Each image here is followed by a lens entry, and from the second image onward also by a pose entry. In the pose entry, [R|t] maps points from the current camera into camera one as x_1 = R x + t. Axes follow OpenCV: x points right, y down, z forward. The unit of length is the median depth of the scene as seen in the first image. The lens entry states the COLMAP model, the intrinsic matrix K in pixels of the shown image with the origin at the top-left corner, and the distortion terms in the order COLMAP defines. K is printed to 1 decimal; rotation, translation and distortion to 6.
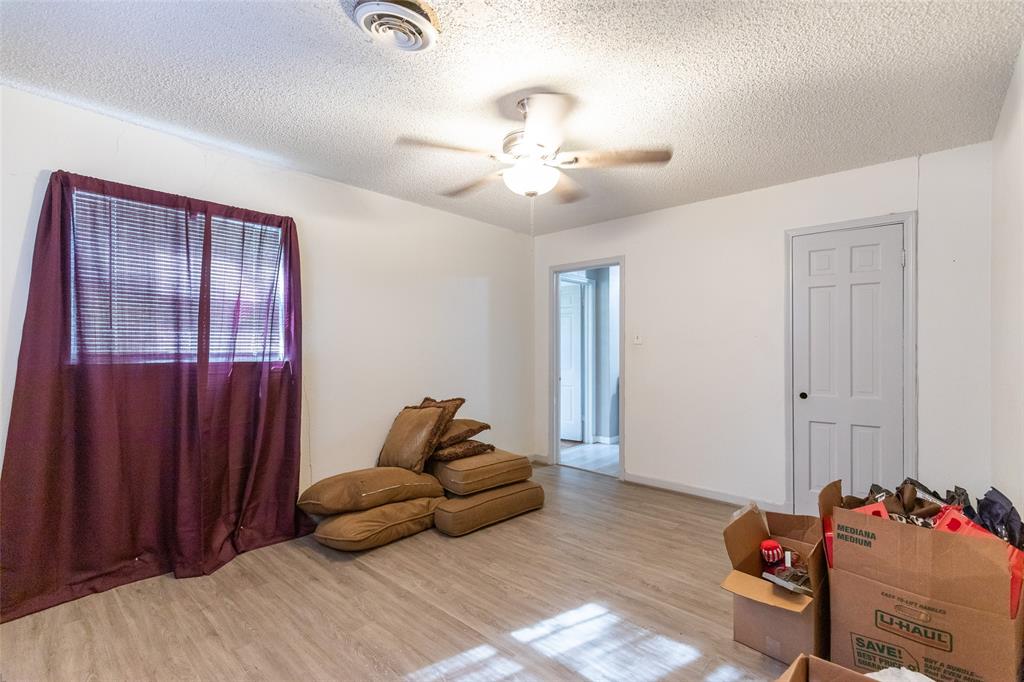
lens RADIAL K [[465.4, 0, 511.9], [0, 465.4, 343.1], [0, 0, 1]] dist [-0.001305, -0.000053]
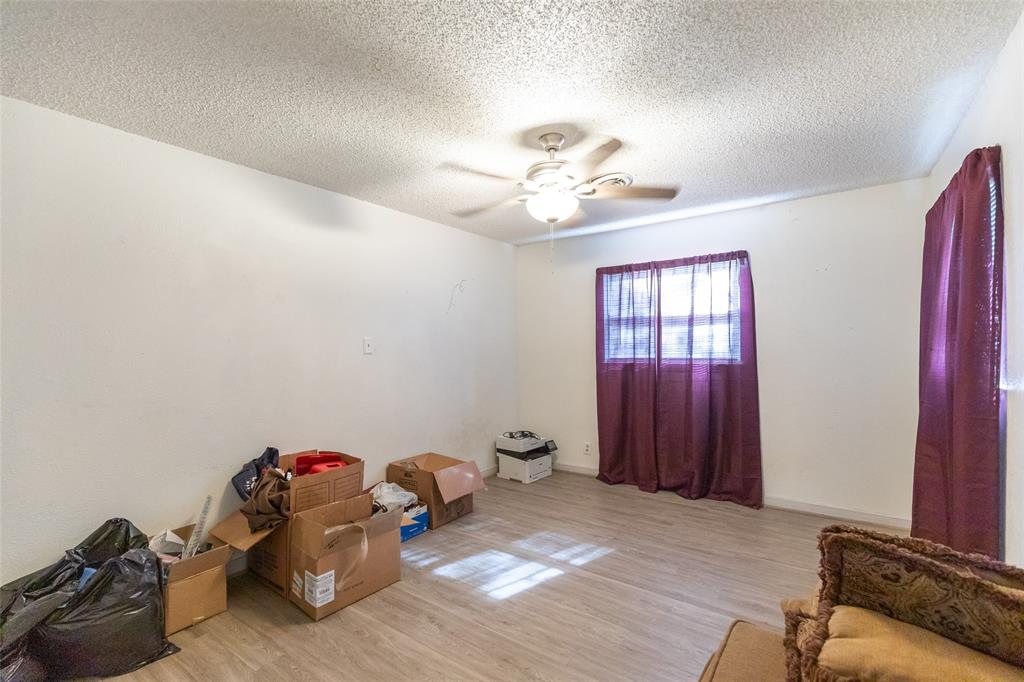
lens RADIAL K [[465.4, 0, 512.6], [0, 465.4, 345.4], [0, 0, 1]] dist [-0.001305, -0.000053]
pose [[-0.993122, -0.002913, -0.117044, 0.302317], [-0.002499, 0.999990, -0.003678, -0.031861], [0.117053, -0.003360, -0.993120, 2.291823]]
